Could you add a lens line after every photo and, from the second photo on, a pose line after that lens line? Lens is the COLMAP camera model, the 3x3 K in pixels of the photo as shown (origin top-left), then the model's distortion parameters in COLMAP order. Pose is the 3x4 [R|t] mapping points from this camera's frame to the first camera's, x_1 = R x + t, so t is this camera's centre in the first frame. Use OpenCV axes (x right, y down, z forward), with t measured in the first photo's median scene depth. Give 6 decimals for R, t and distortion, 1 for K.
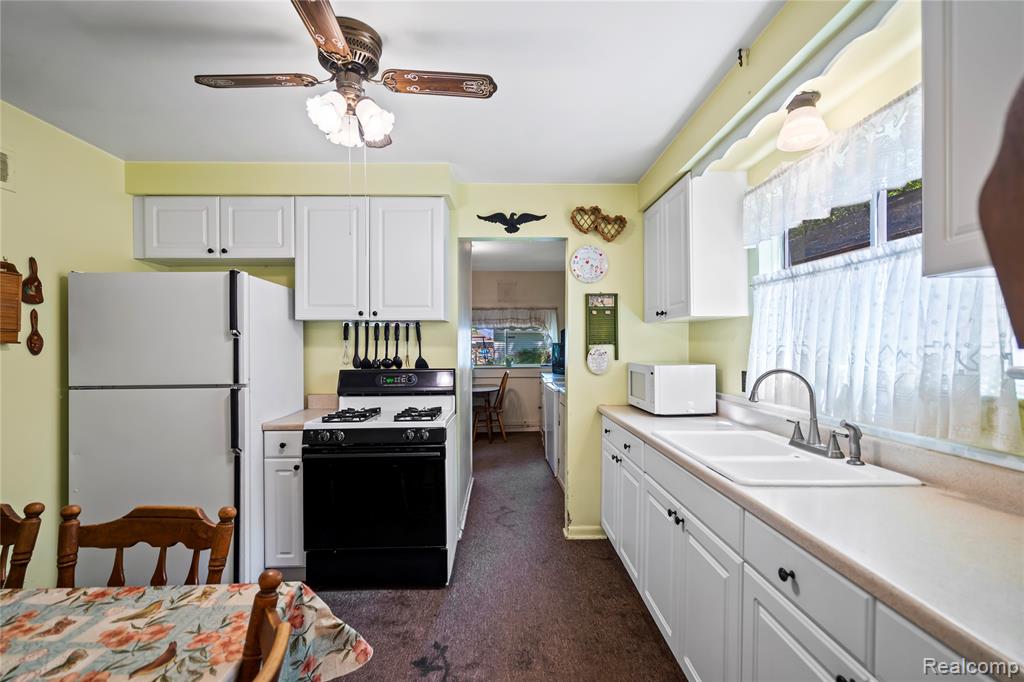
lens RADIAL K [[470.5, 0, 513.9], [0, 470.5, 347.2], [0, 0, 1]] dist [-0.002082, 0.000663]
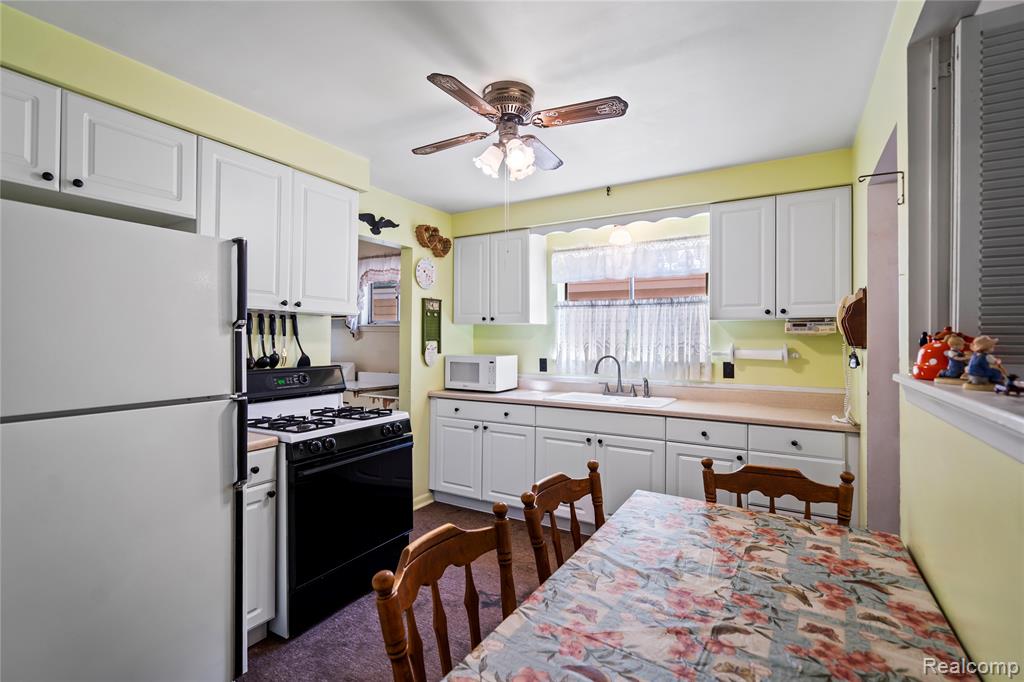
lens RADIAL K [[470.5, 0, 515.7], [0, 470.5, 336.9], [0, 0, 1]] dist [-0.002082, 0.000663]
pose [[0.529175, 0.012940, 0.848414, -0.828132], [-0.004557, 0.999913, -0.012409, -0.002233], [-0.848500, 0.002700, 0.529188, 0.201558]]
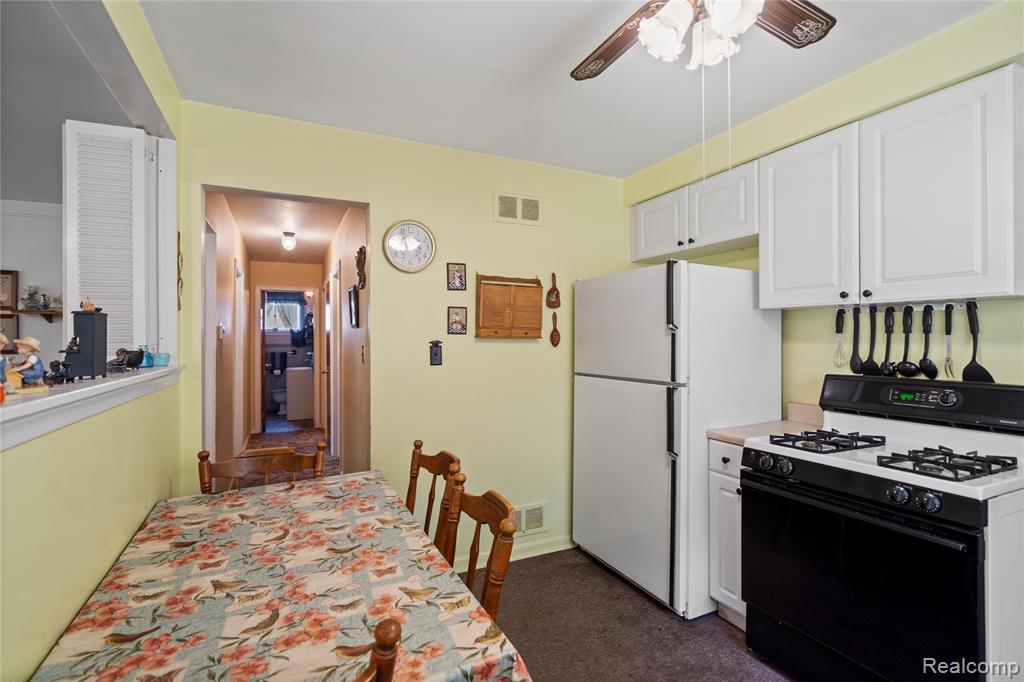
lens RADIAL K [[470.5, 0, 506.4], [0, 470.5, 335.8], [0, 0, 1]] dist [-0.002082, 0.000663]
pose [[0.404947, 0.000822, -0.914340, 0.105359], [-0.002046, 0.999998, -0.000007, -0.011167], [0.914338, 0.001874, 0.404948, 0.270292]]
